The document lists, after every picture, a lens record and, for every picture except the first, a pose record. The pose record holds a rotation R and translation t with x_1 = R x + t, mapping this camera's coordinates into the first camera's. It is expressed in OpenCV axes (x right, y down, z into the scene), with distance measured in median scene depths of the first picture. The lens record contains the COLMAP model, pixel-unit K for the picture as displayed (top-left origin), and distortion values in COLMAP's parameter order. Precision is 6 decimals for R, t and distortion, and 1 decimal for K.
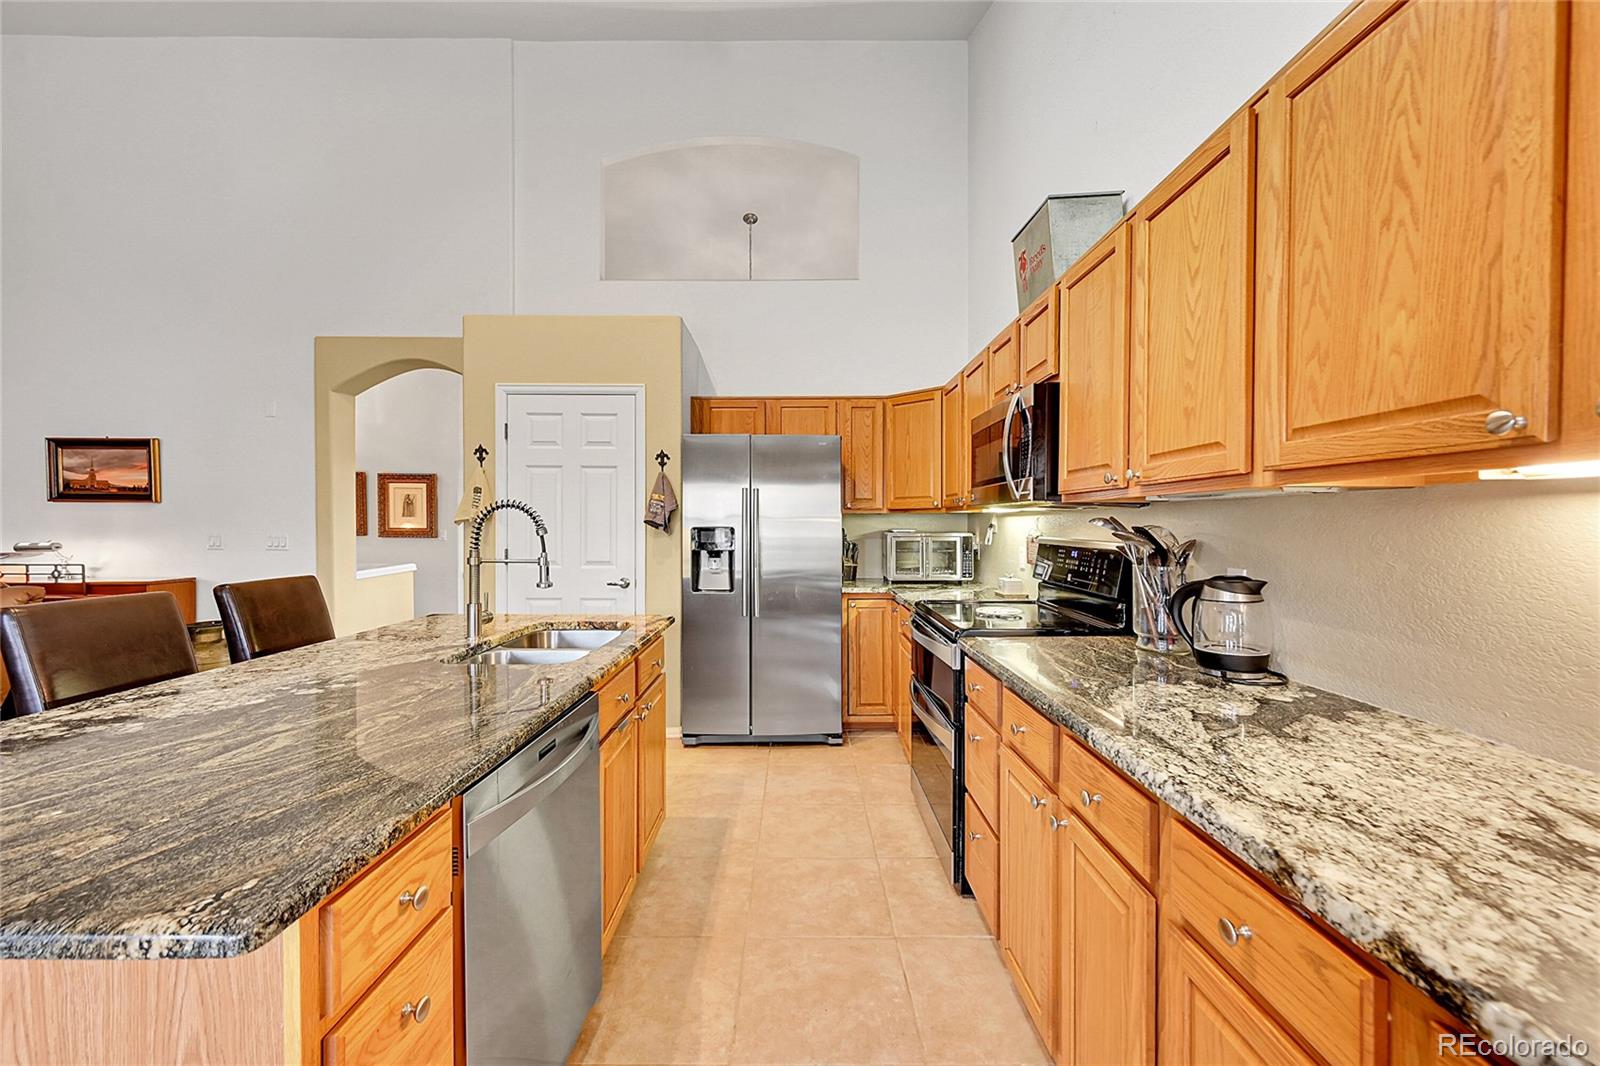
lens RADIAL K [[631.3, 0, 795.9], [0, 631.3, 531.7], [0, 0, 1]] dist [0.000073, -0.000045]
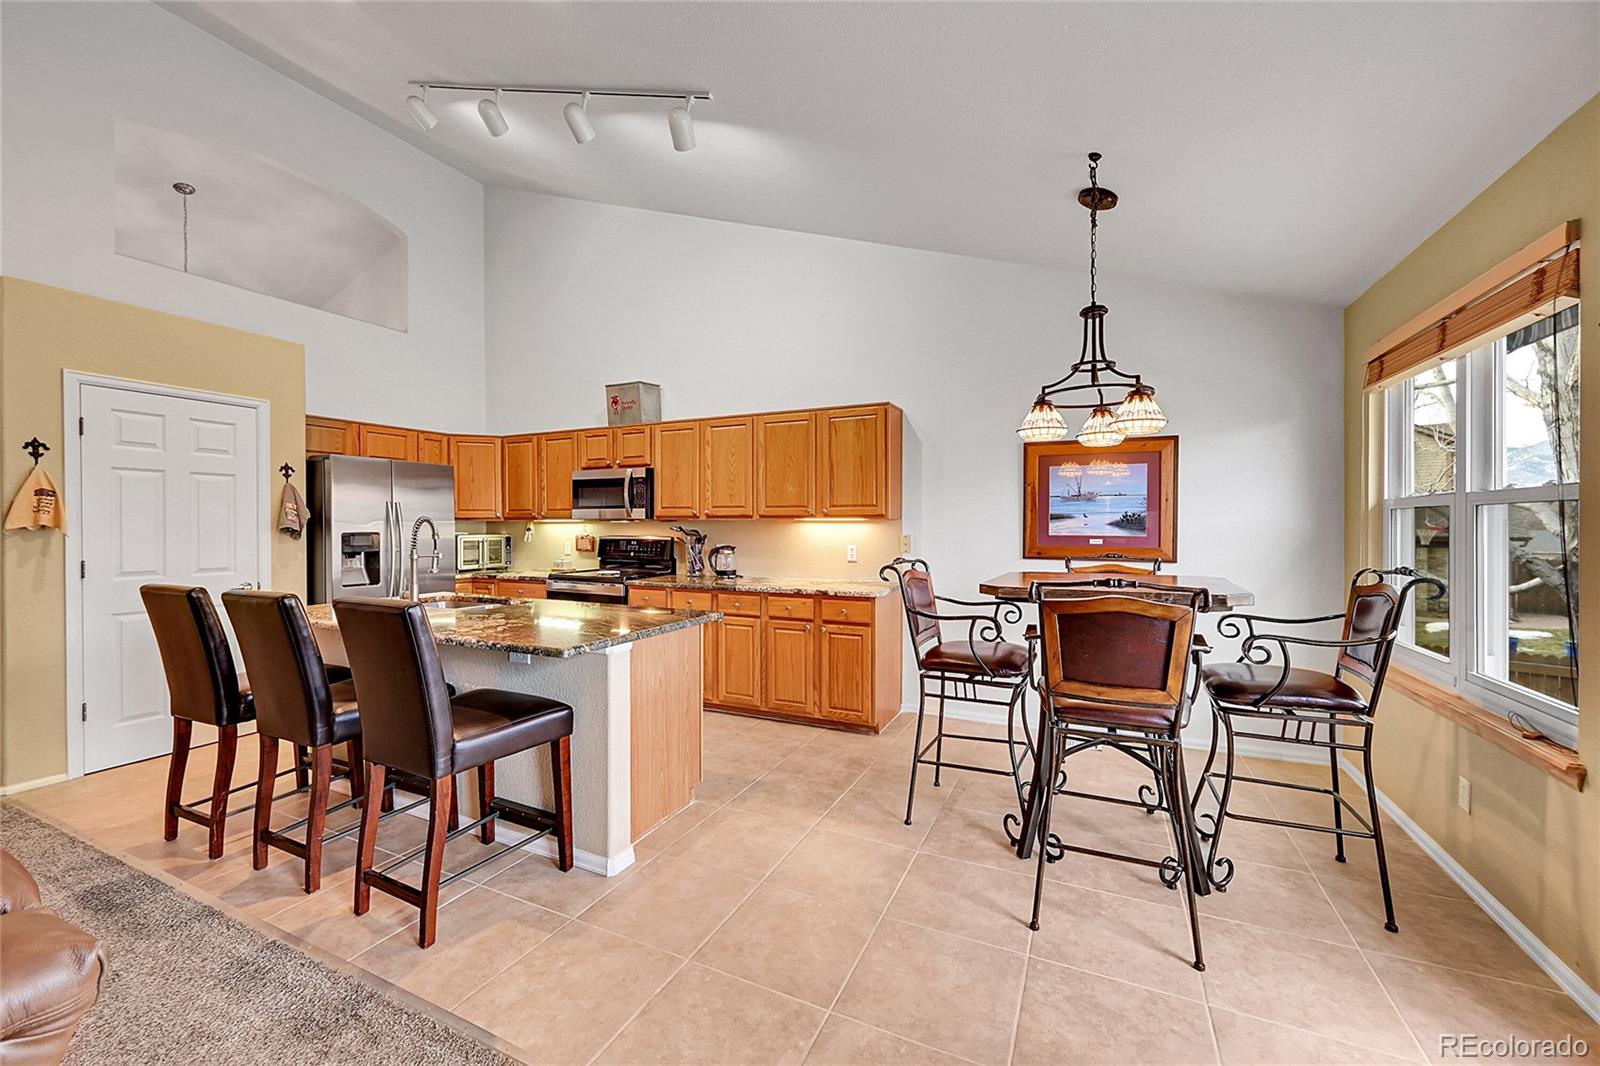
lens RADIAL K [[631.3, 0, 799.9], [0, 631.3, 529.7], [0, 0, 1]] dist [0.000073, -0.000045]
pose [[0.425382, -0.010035, 0.904958, -1.425549], [0.012526, 0.999908, 0.005200, -0.013856], [-0.904927, 0.009124, 0.425469, -0.468986]]
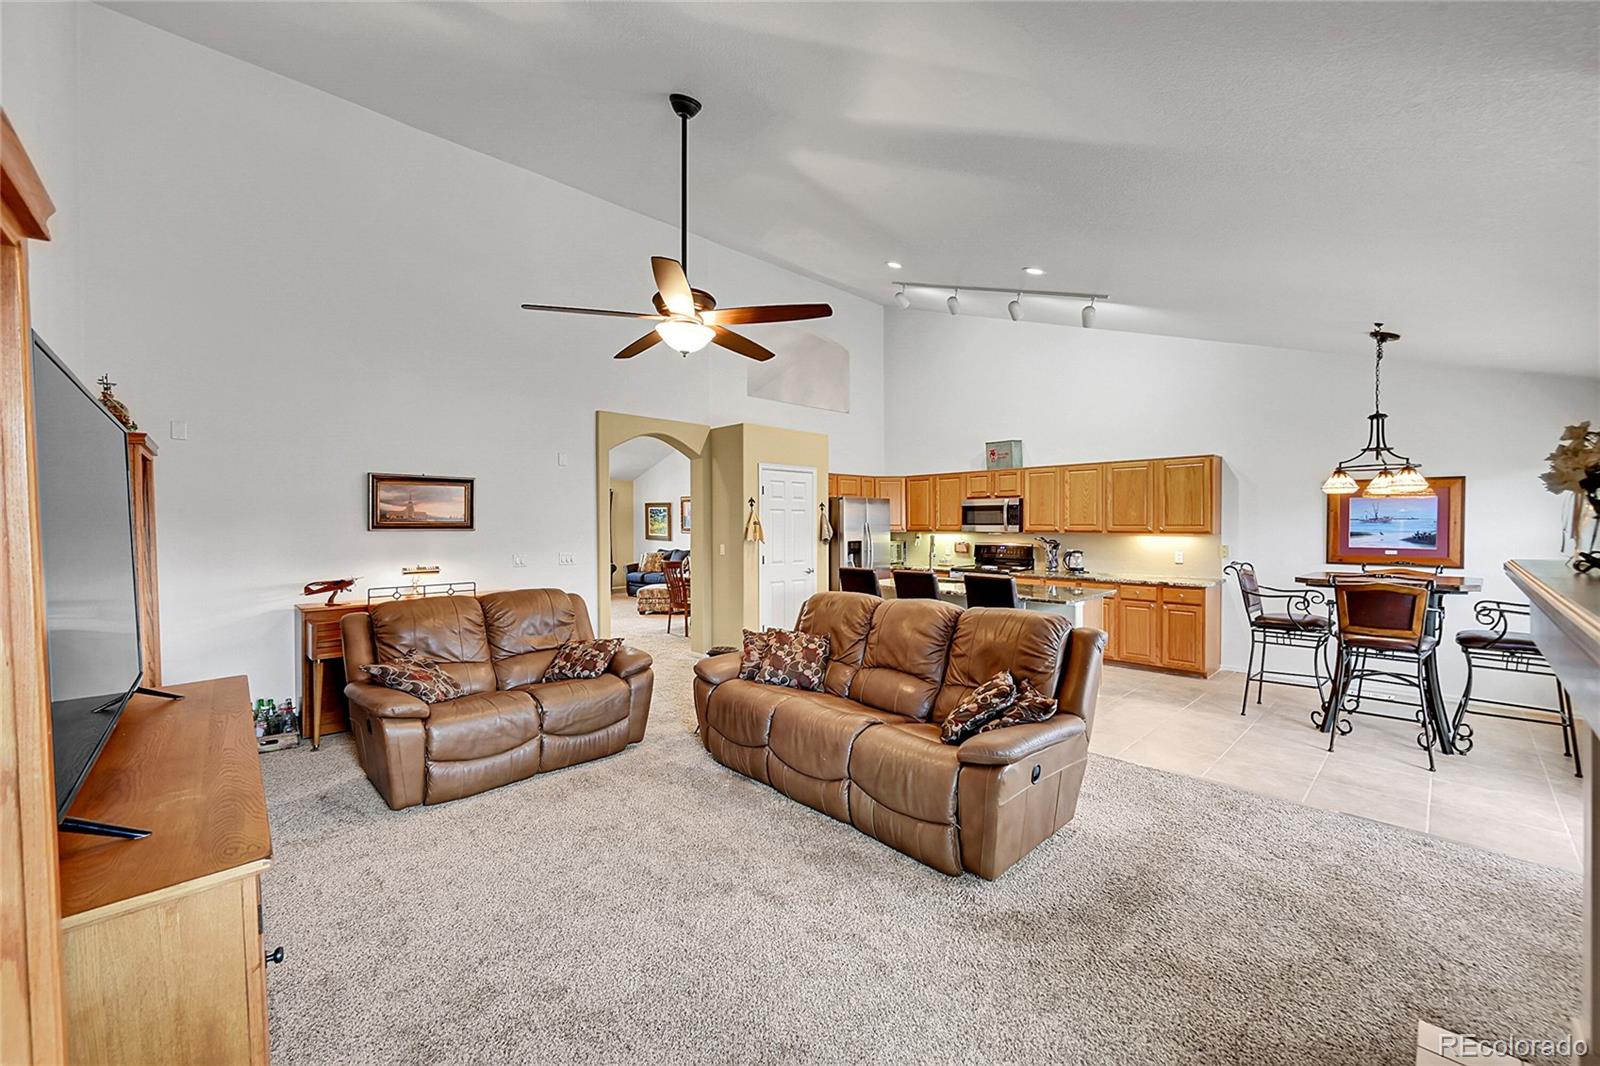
lens RADIAL K [[631.3, 0, 799.3], [0, 631.3, 531.8], [0, 0, 1]] dist [0.000073, -0.000045]
pose [[0.716608, -0.013175, 0.697352, -2.824232], [0.013112, 0.999899, 0.005416, -0.083769], [-0.697353, 0.005263, 0.716709, -0.622030]]
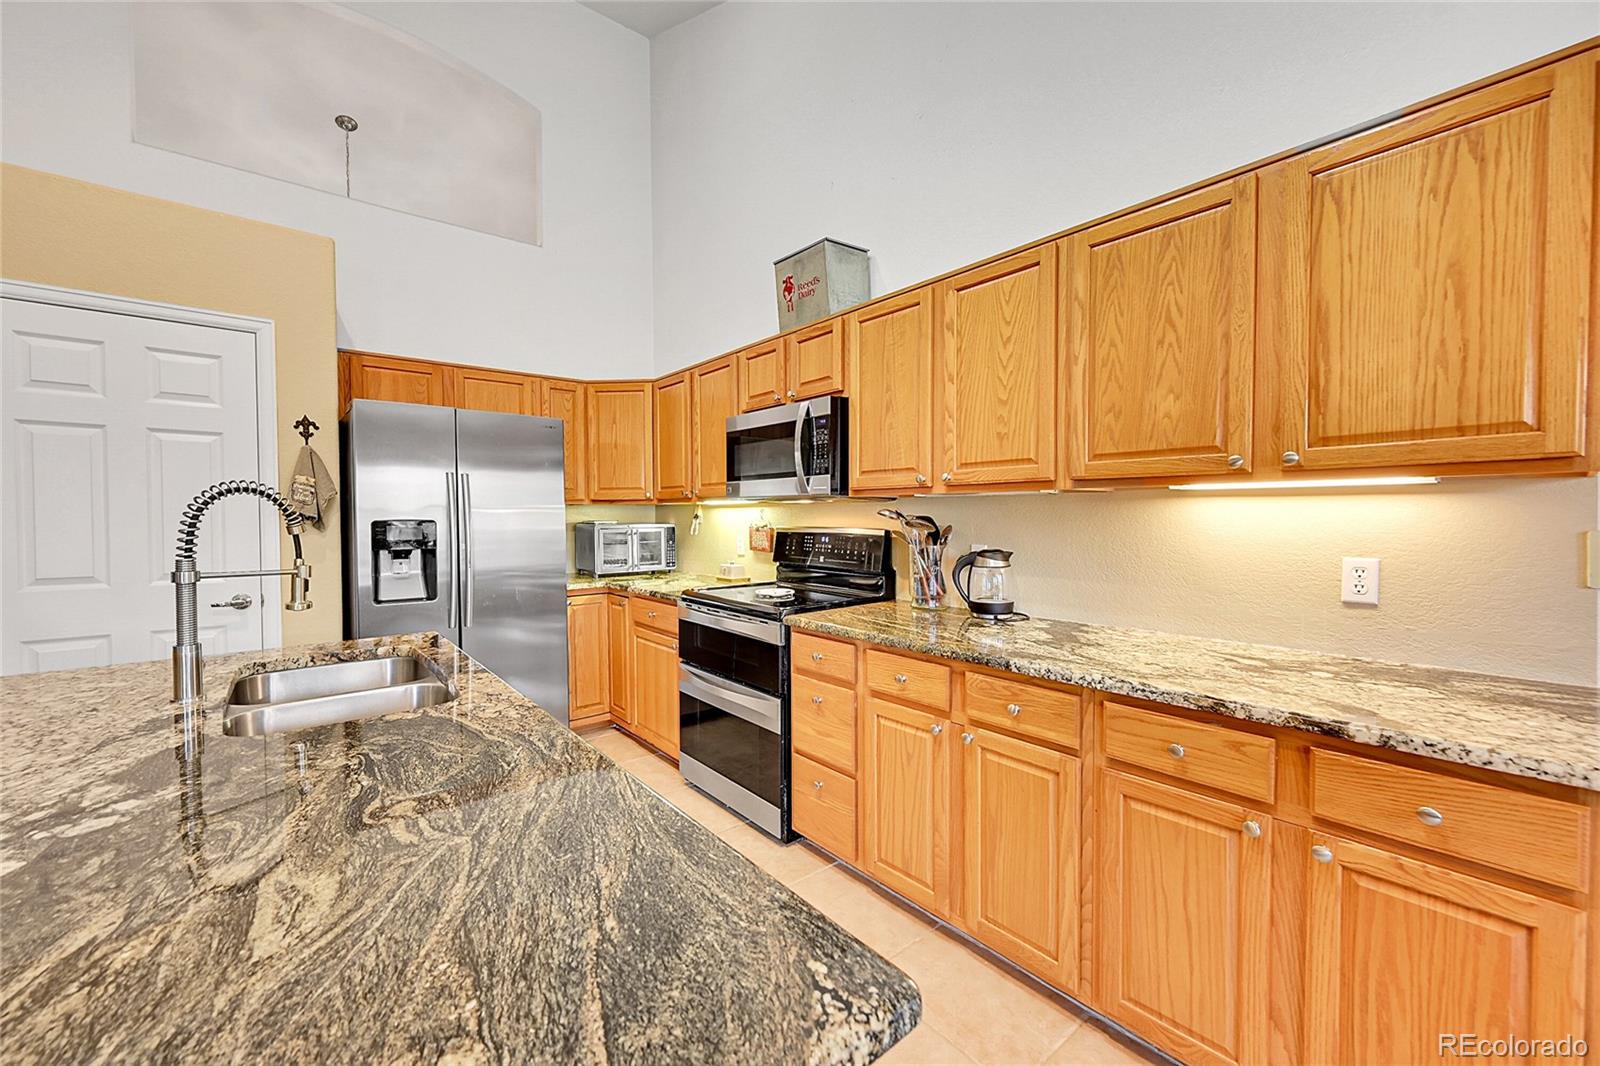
lens RADIAL K [[631.3, 0, 798.9], [0, 631.3, 531.2], [0, 0, 1]] dist [0.000073, -0.000045]
pose [[0.766831, -0.021500, 0.641489, -0.424243], [0.013128, 0.999755, 0.017815, -0.002435], [-0.641715, -0.005240, 0.766925, 0.124224]]
